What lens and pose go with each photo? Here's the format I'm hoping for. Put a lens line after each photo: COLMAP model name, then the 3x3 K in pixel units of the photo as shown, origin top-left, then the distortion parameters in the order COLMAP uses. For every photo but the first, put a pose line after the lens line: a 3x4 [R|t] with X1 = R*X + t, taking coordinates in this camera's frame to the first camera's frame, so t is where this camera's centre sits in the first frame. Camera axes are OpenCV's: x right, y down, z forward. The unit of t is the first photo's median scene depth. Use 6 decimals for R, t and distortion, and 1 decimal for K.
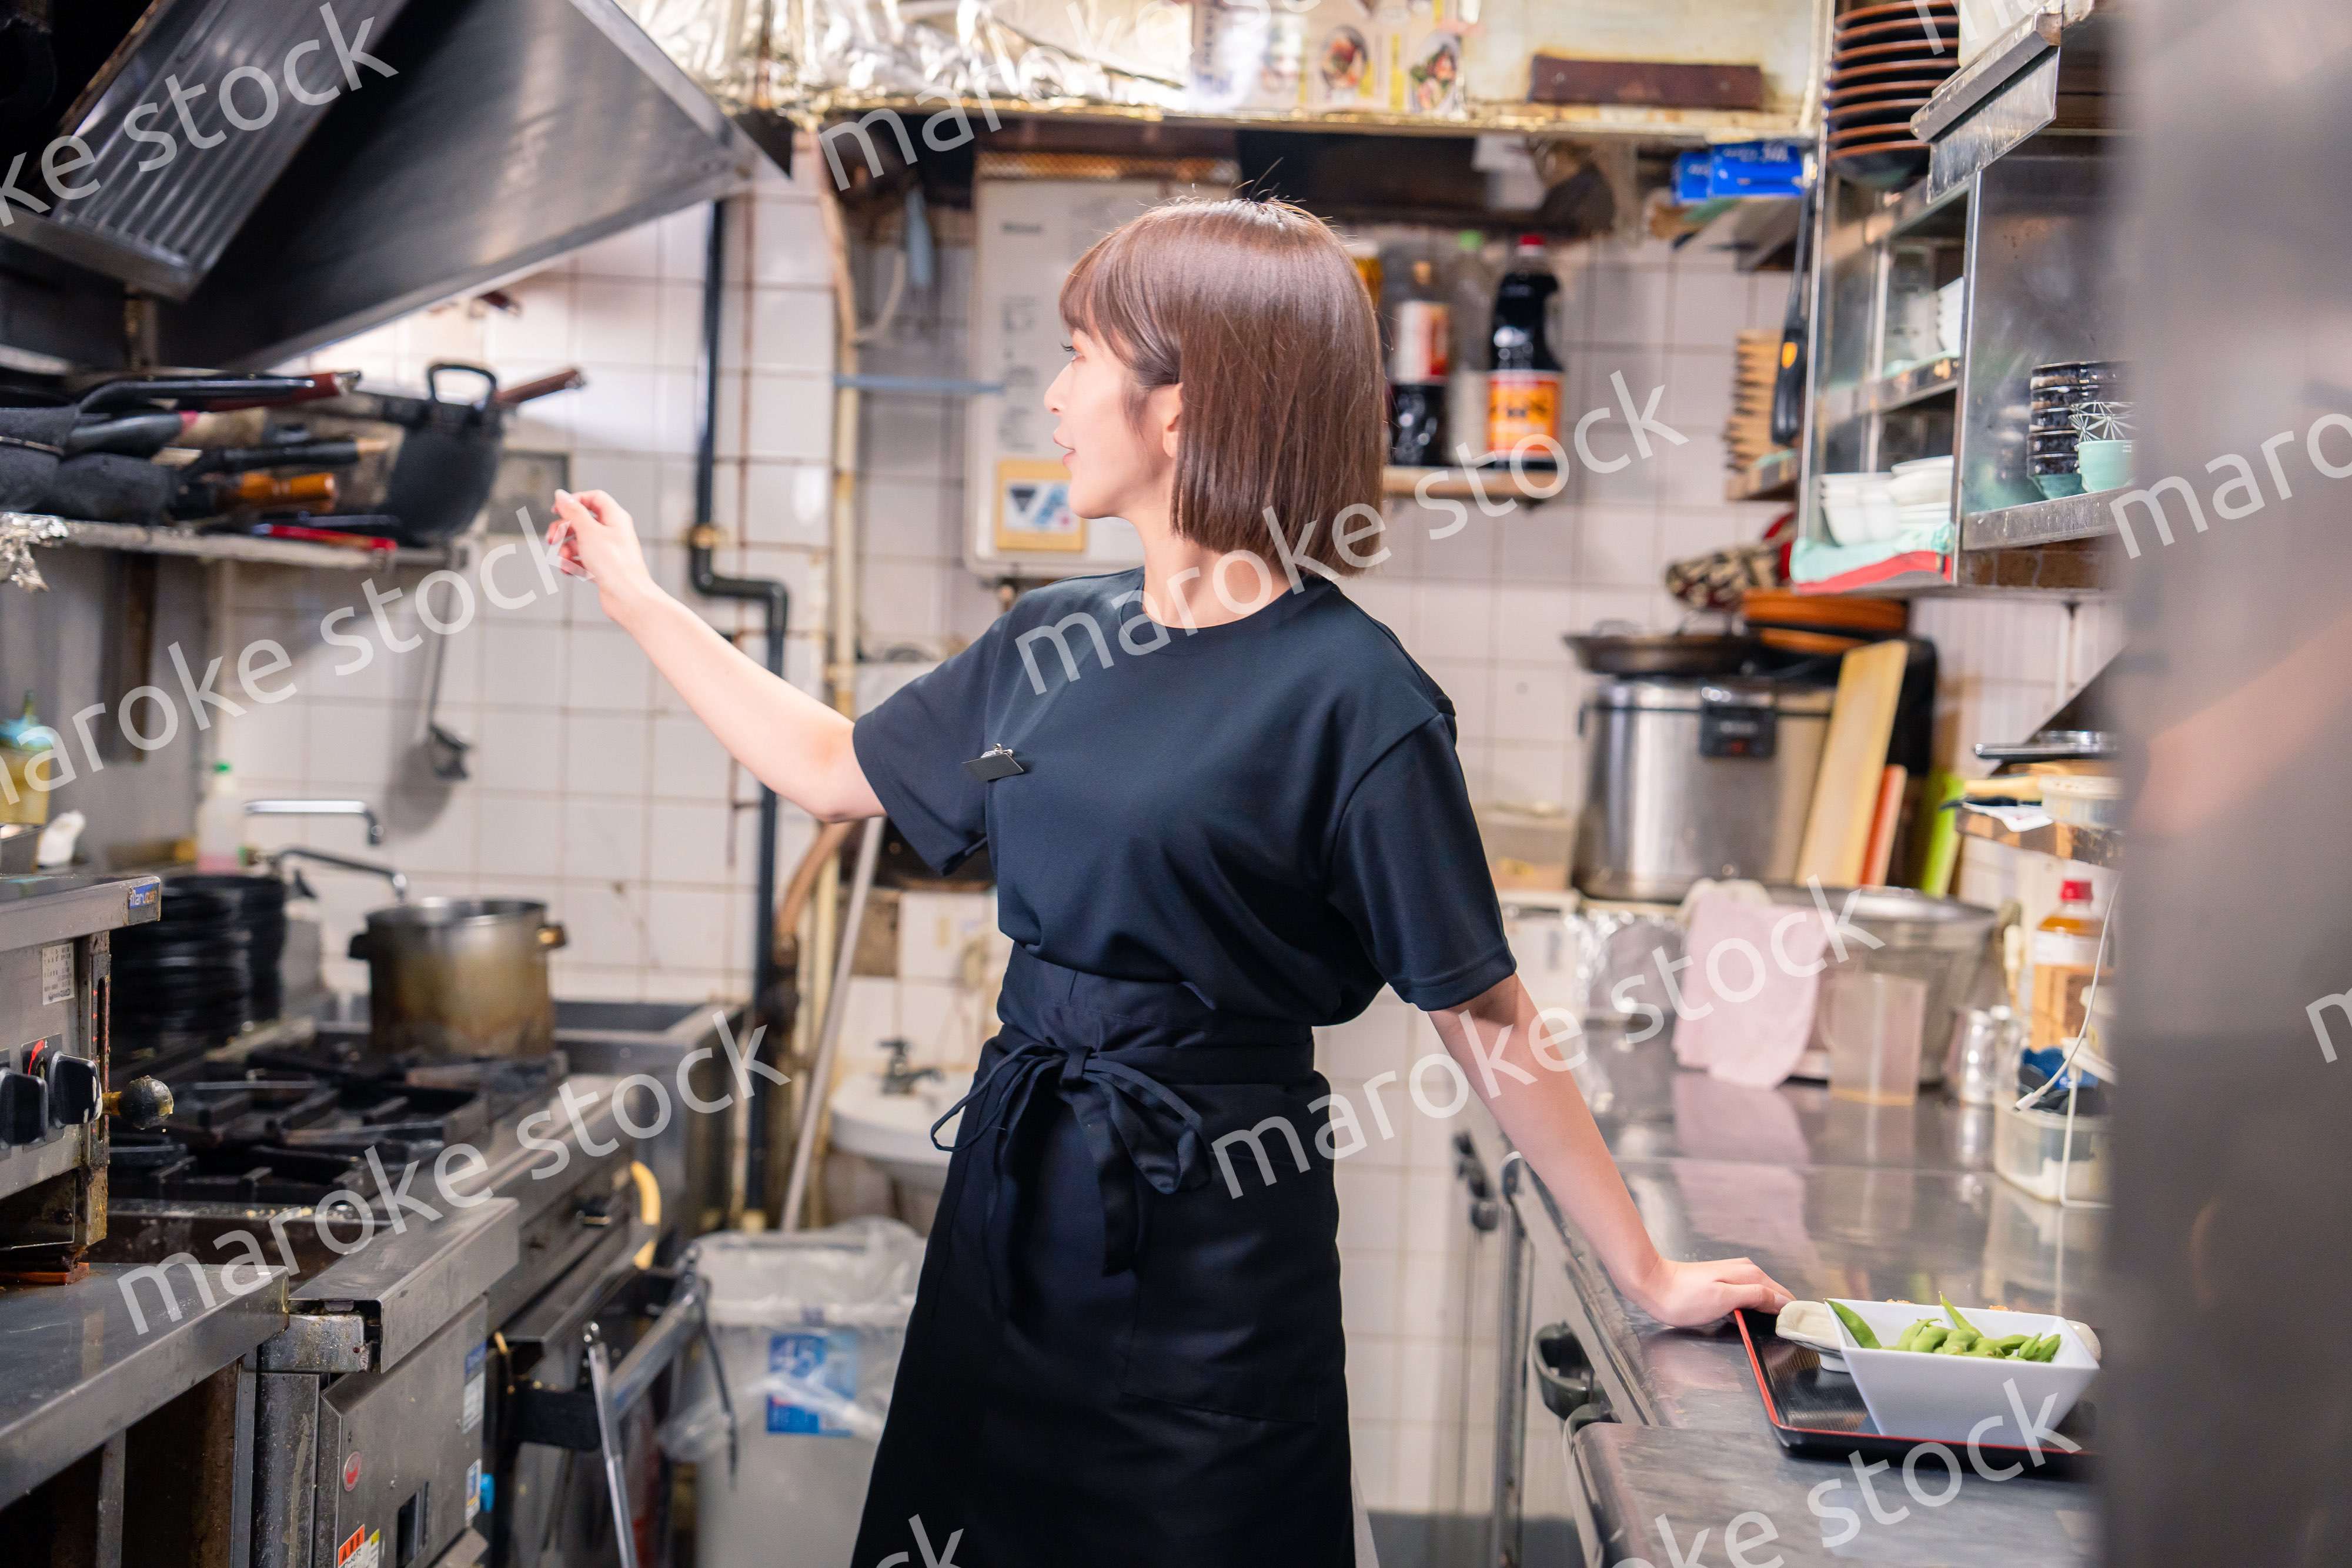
lens RADIAL K [[3607.3, 0, 1177.8], [0, 3607.3, 820.4], [0, 0, 1]] dist [0.190038, 0.000000]
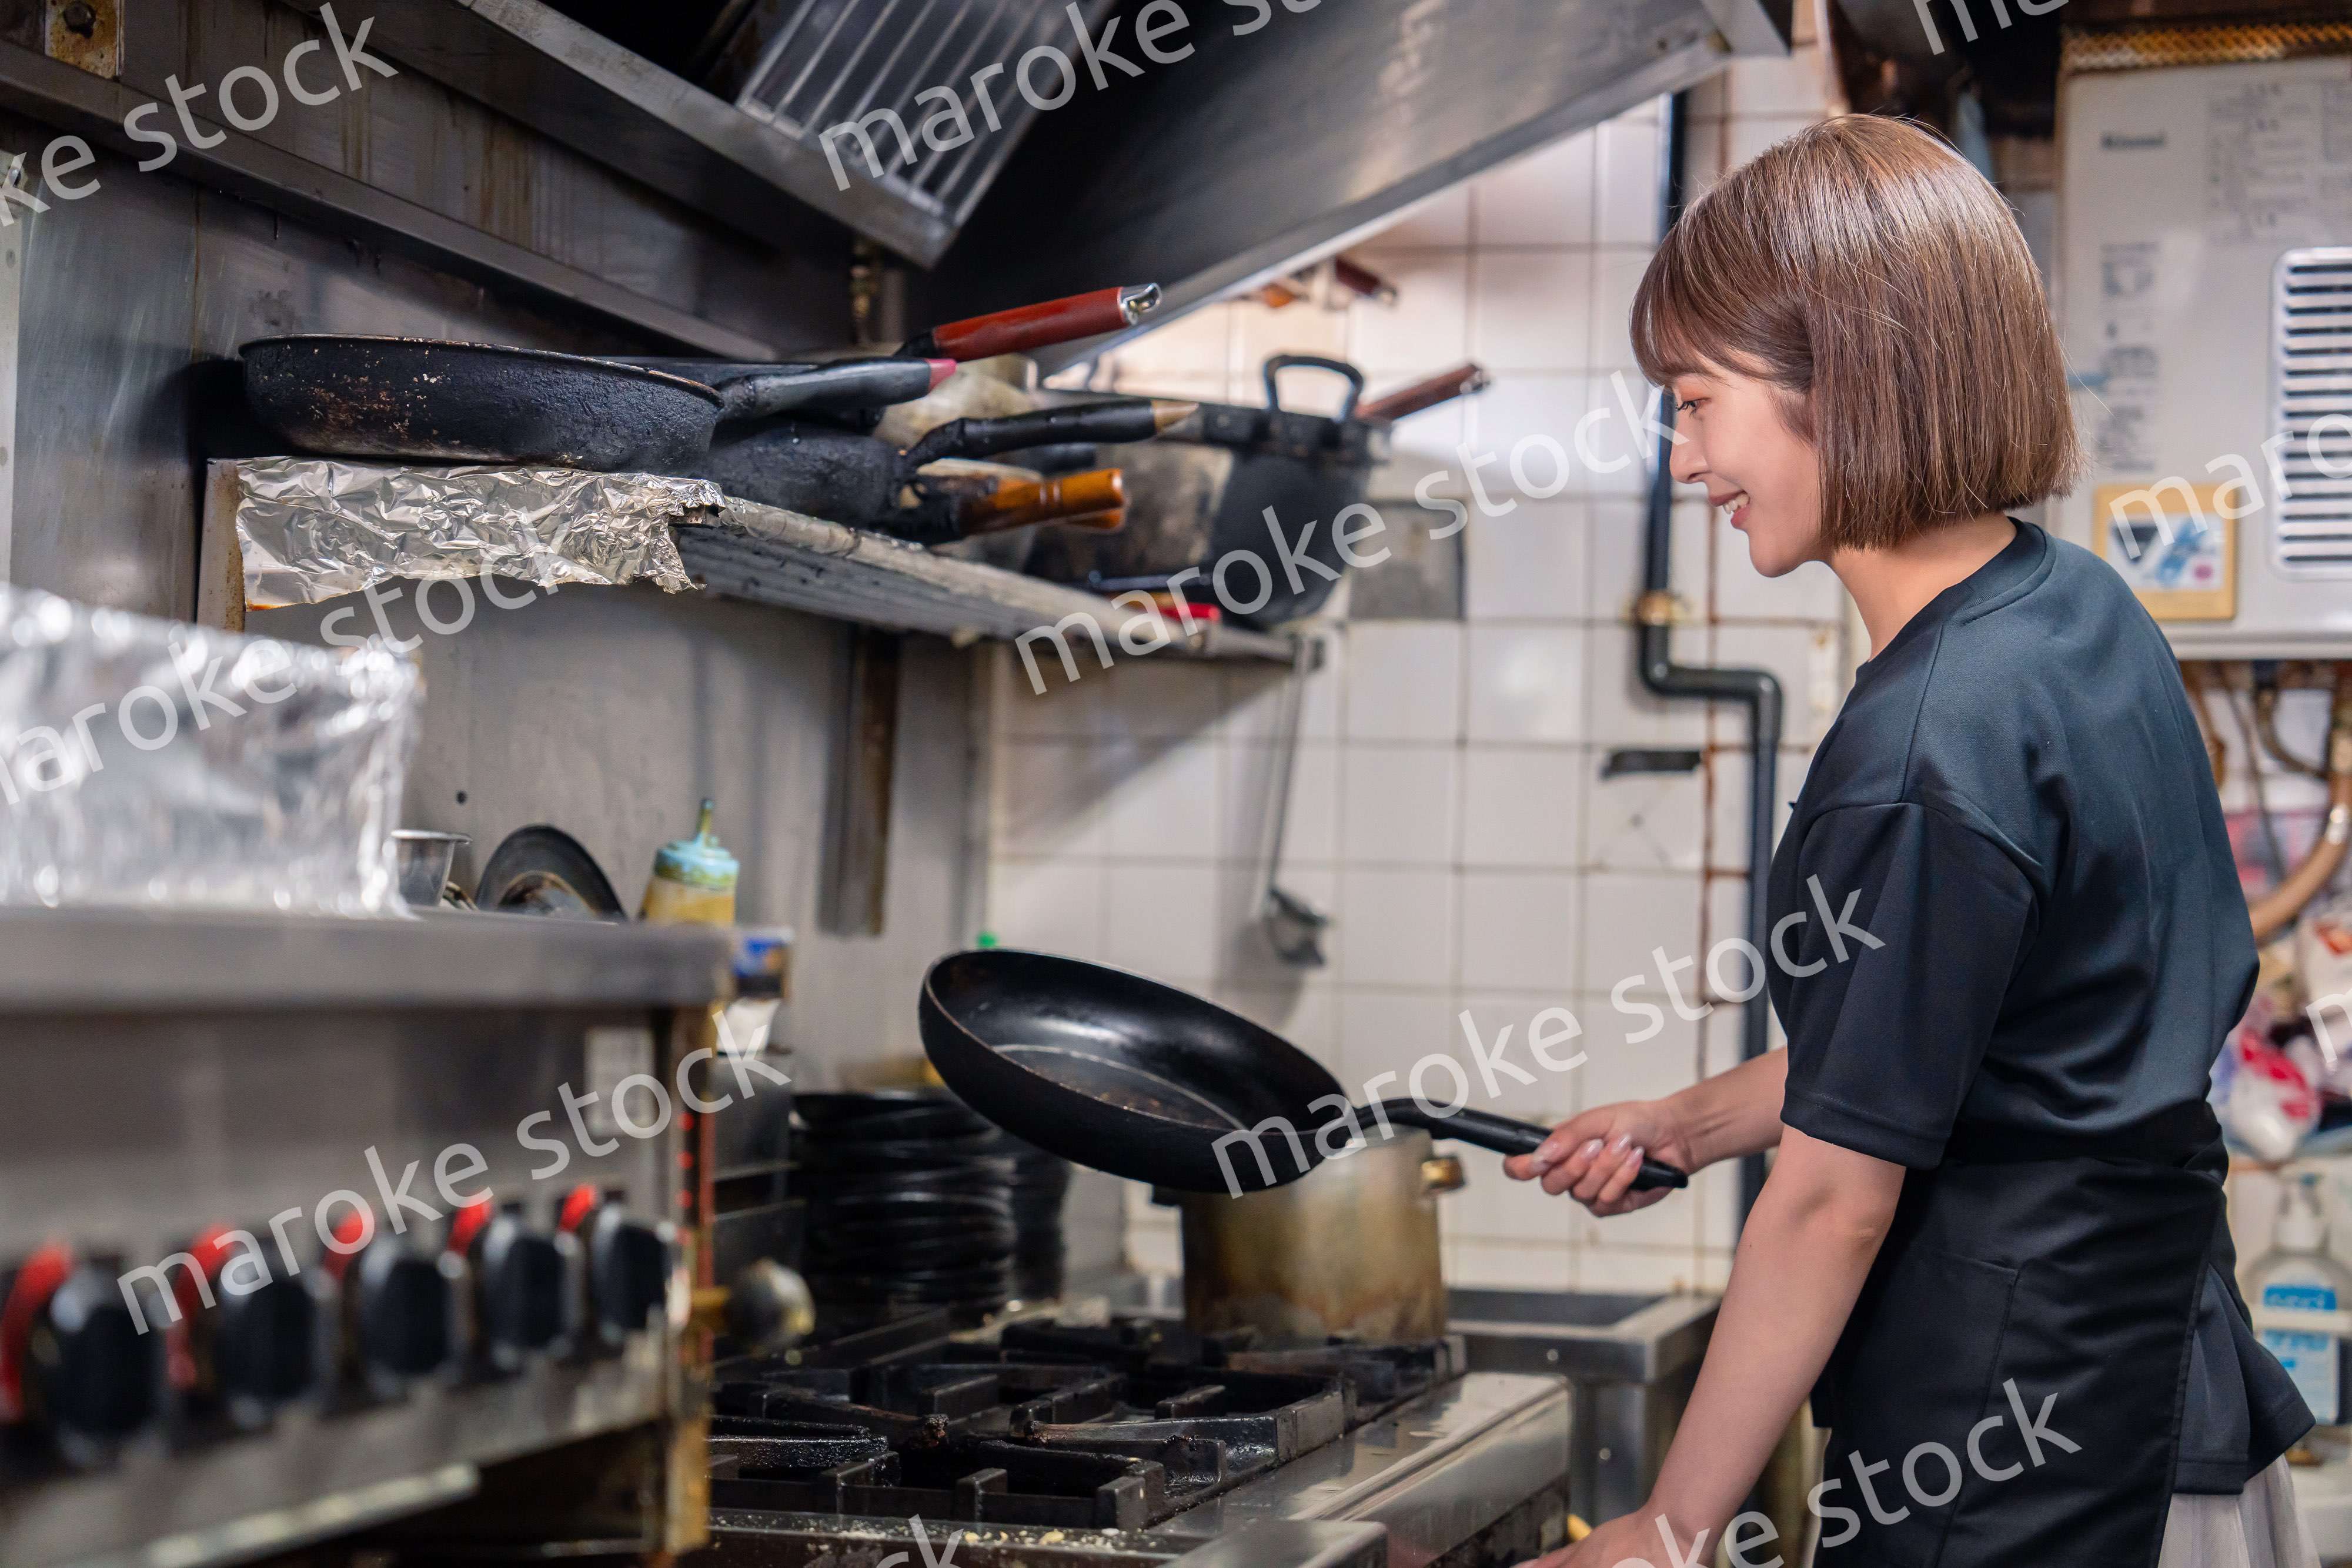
lens RADIAL K [[4471.5, 0, 1184.7], [0, 4471.5, 830.7], [0, 0, 1]] dist [0.286052, 0.000000]
pose [[0.973607, -0.020377, -0.227320, -0.029121], [0.002855, 0.997016, -0.077146, 0.032978], [0.228213, 0.074461, 0.970760, 0.179927]]
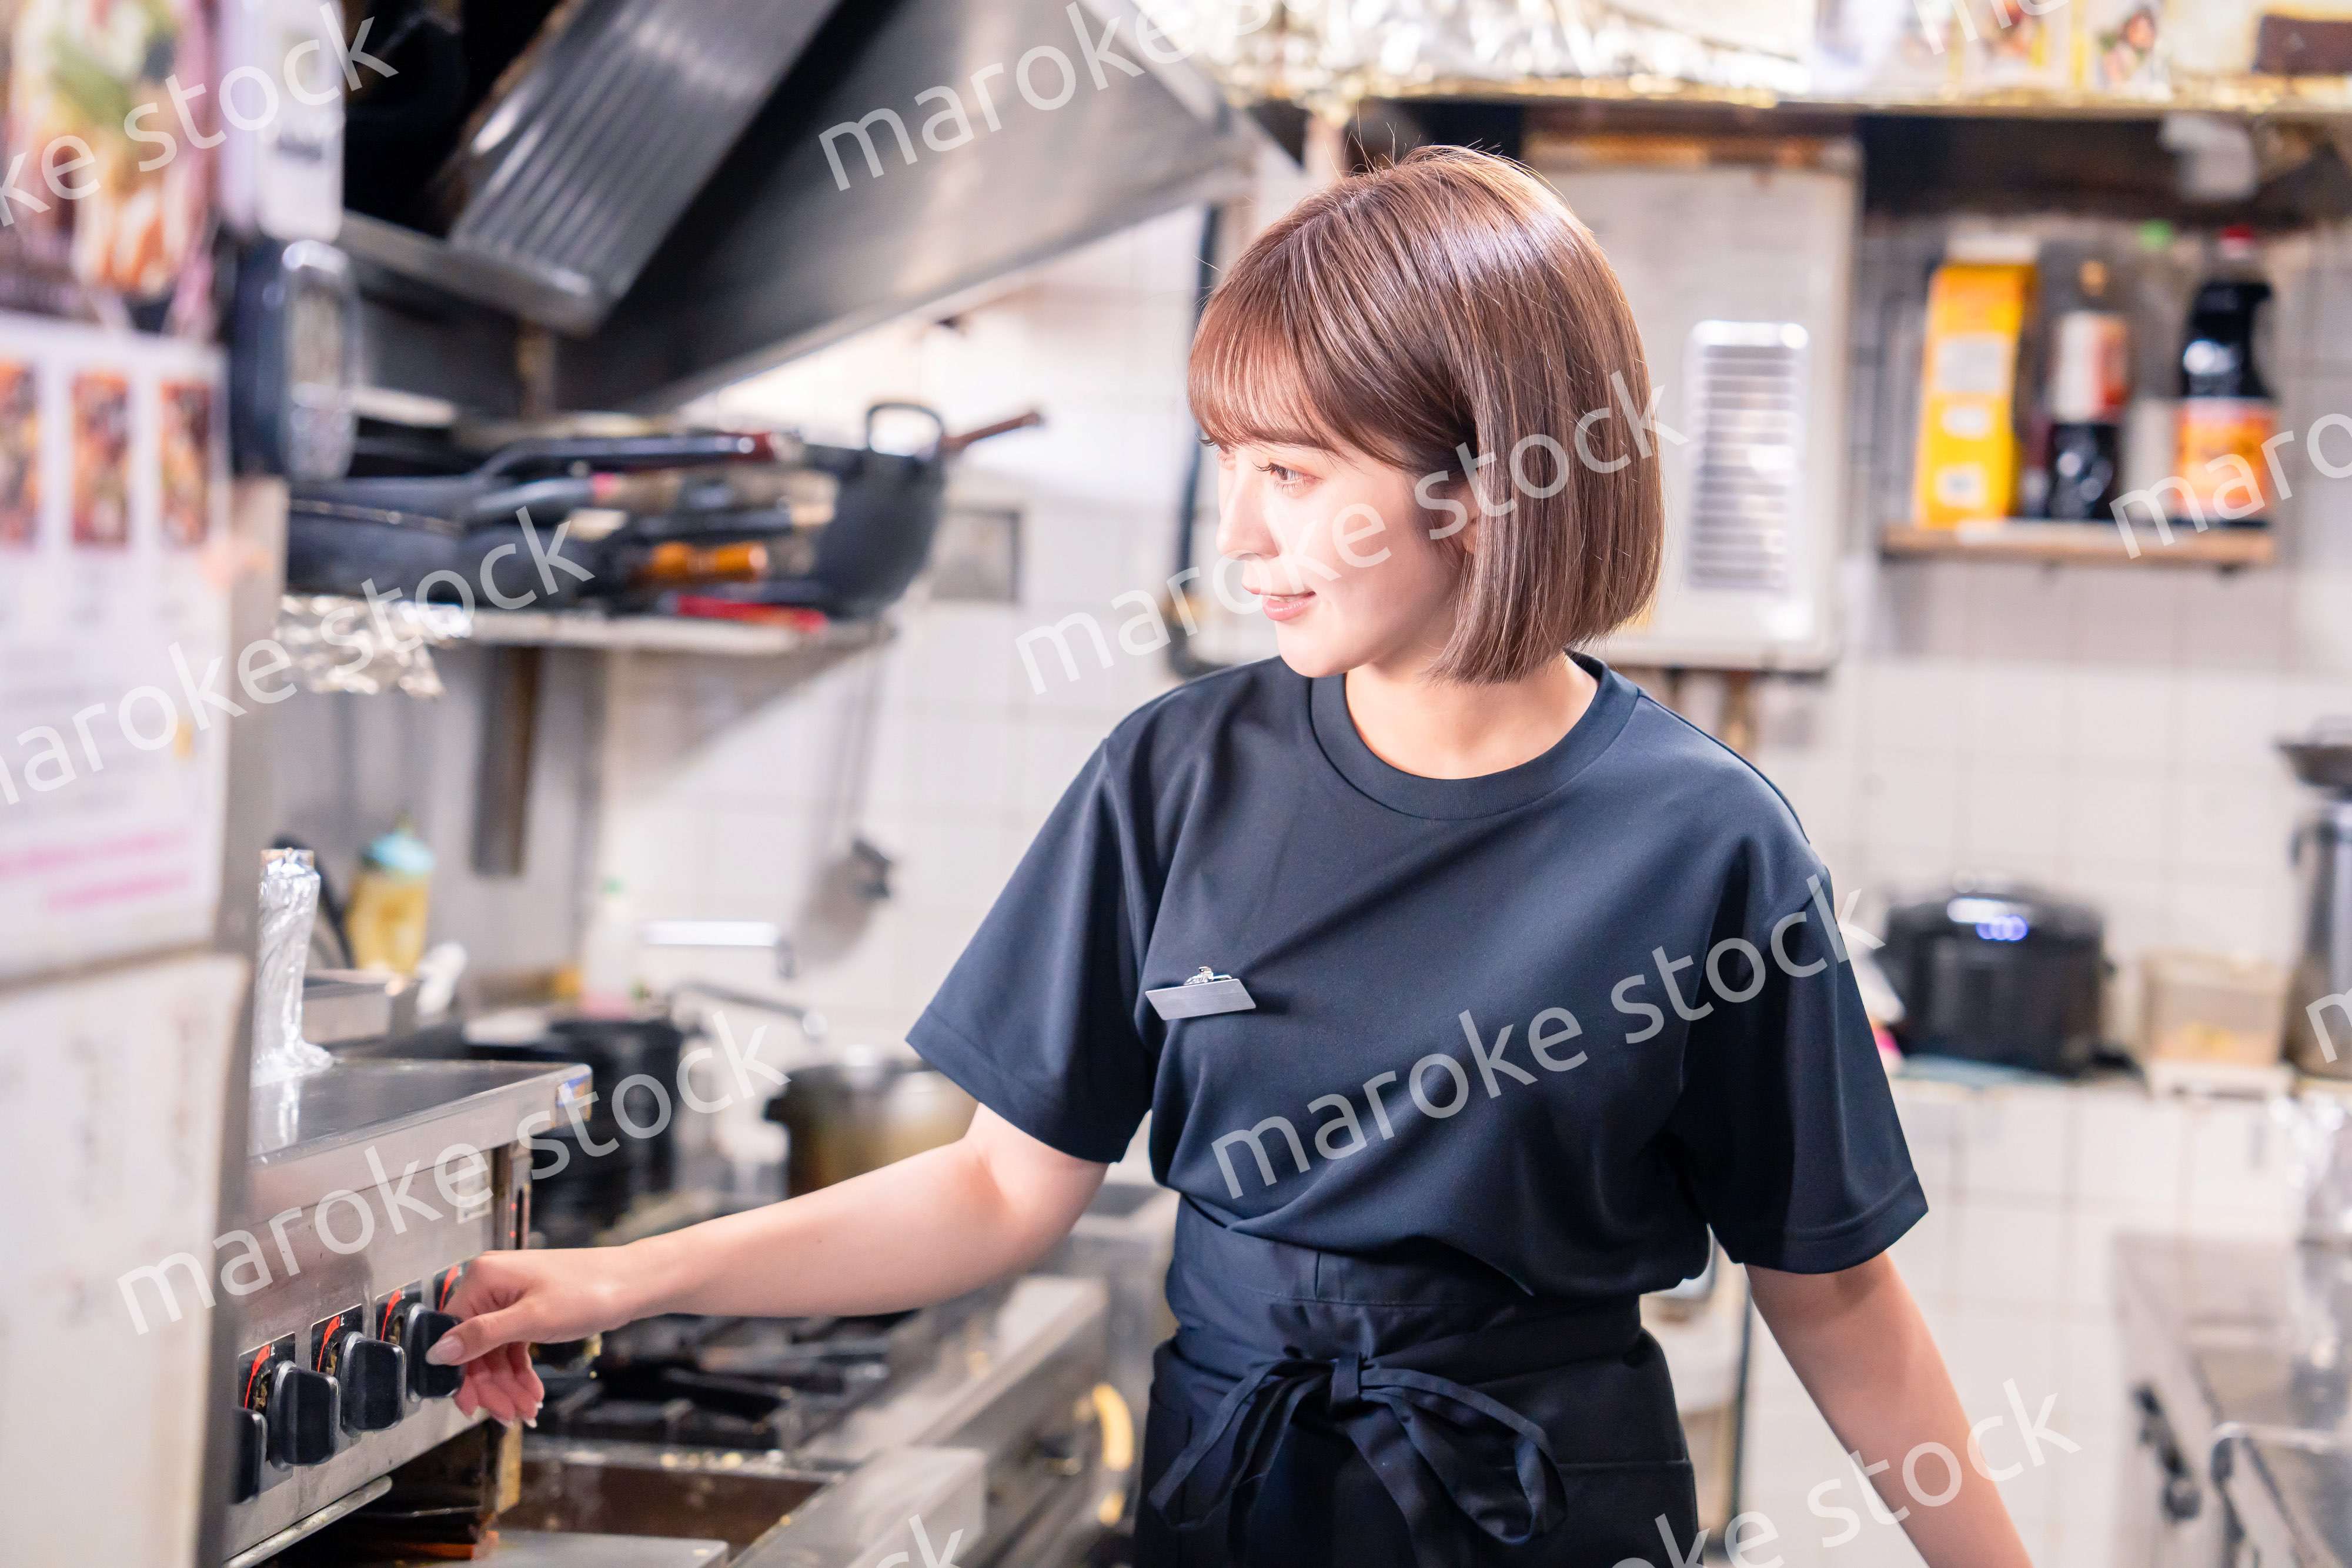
lens RADIAL K [[4471.5, 0, 1179.5], [0, 4471.5, 803.6], [0, 0, 1]] dist [0.286052, 0.000000]
pose [[0.993090, 0.014632, -0.116437, -0.015648], [-0.017247, 0.999620, -0.021487, -0.014542], [0.116078, 0.023346, 0.992966, -0.001173]]
